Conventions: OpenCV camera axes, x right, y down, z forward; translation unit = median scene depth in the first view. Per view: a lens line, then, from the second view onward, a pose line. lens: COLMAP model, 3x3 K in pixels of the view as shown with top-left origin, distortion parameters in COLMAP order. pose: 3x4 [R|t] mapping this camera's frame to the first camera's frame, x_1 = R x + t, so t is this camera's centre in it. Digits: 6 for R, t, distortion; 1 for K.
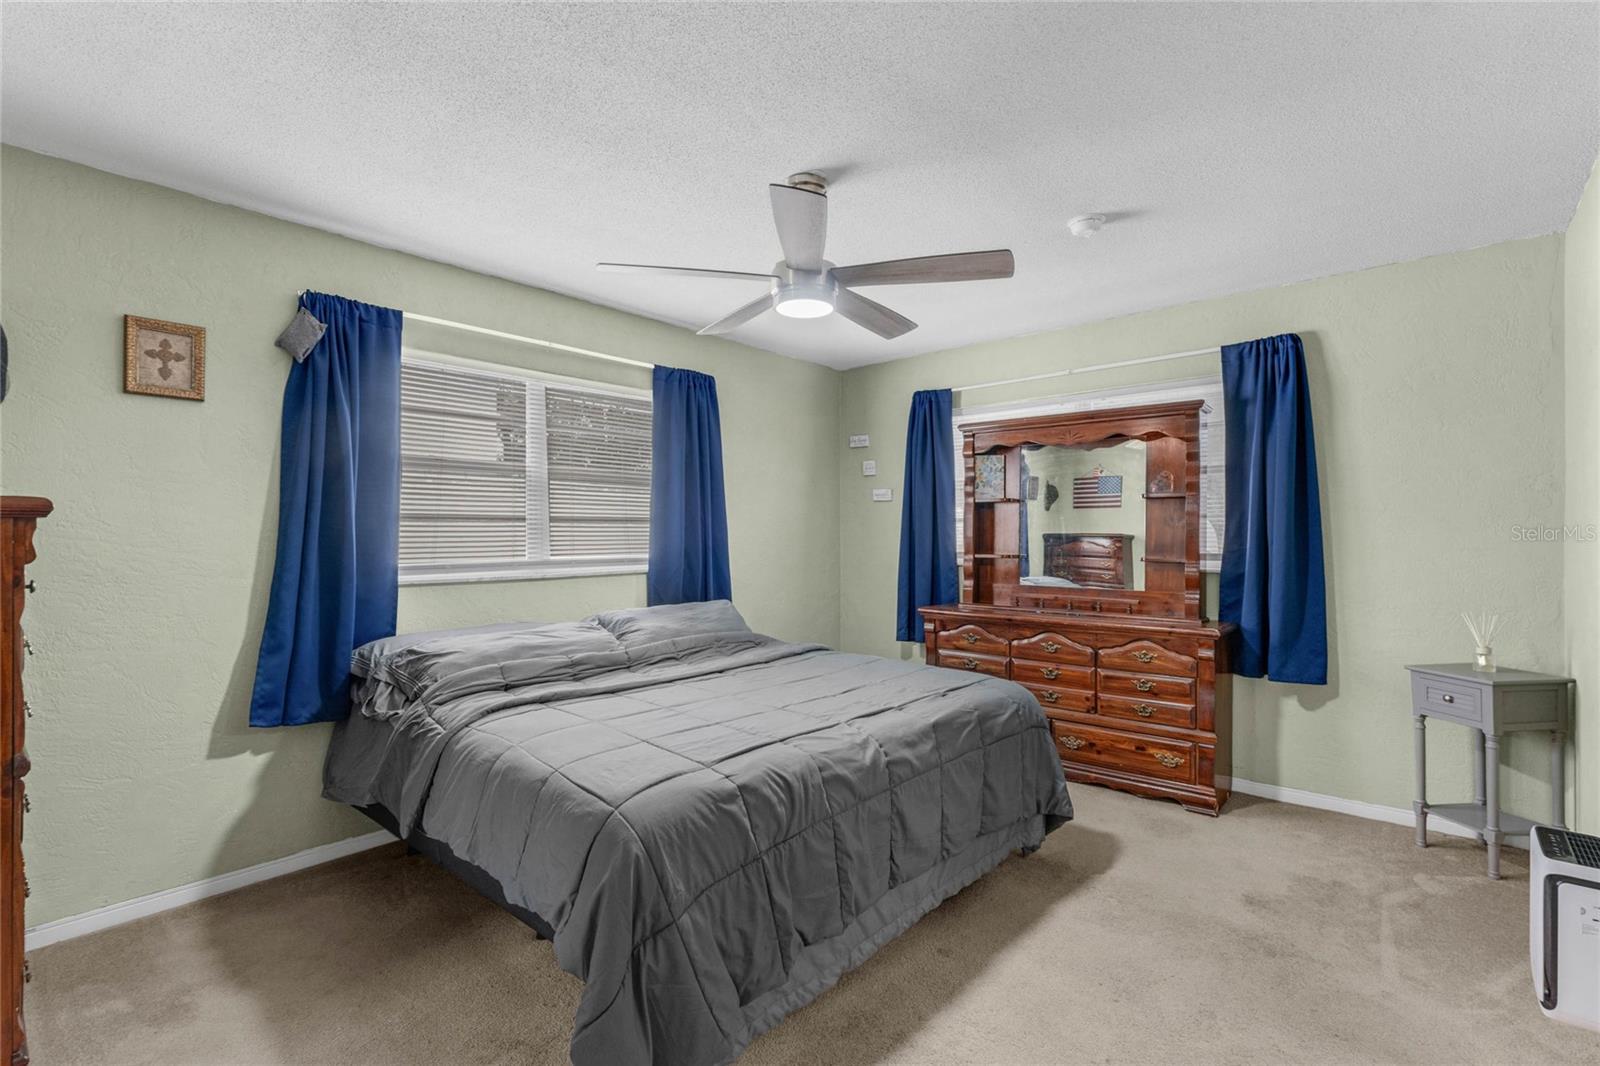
lens RADIAL K [[751.0, 0, 793.3], [0, 751.0, 530.6], [0, 0, 1]] dist [-0.008850, 0.000296]
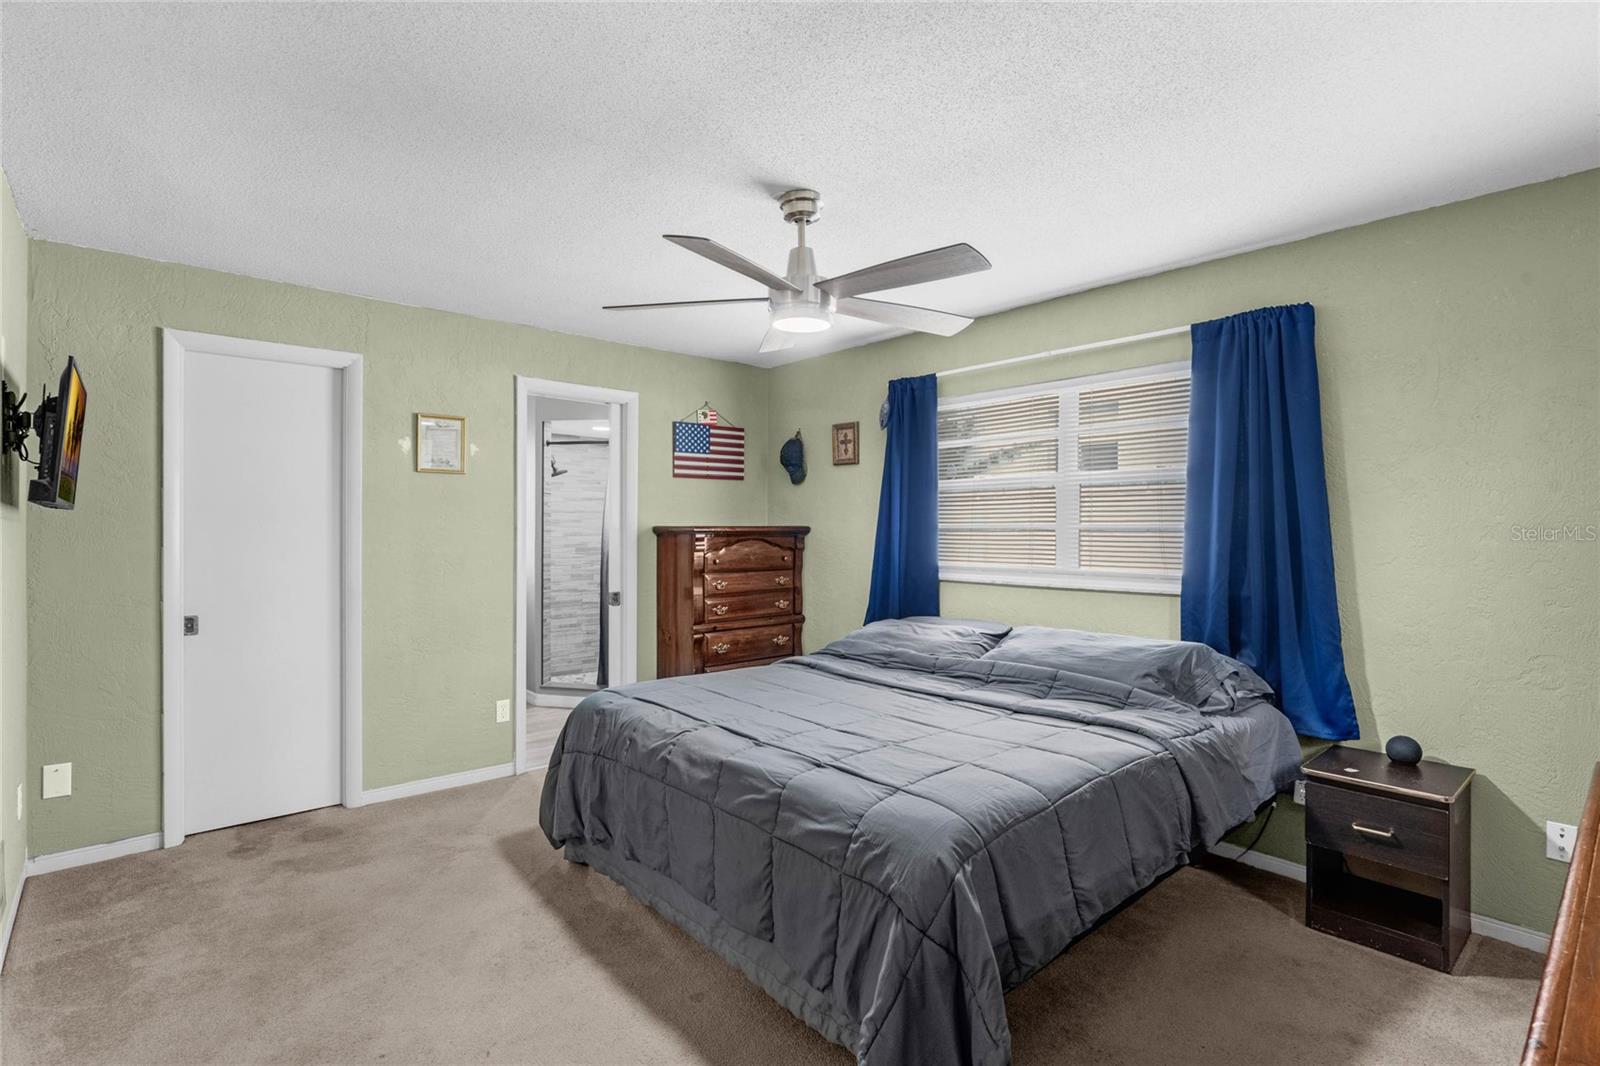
lens RADIAL K [[751.0, 0, 794.7], [0, 751.0, 529.8], [0, 0, 1]] dist [-0.008850, 0.000296]
pose [[-0.120106, 0.003660, -0.992754, 0.836757], [0.005407, 0.999981, 0.003032, -0.022026], [0.992746, -0.005003, -0.120124, 0.922747]]
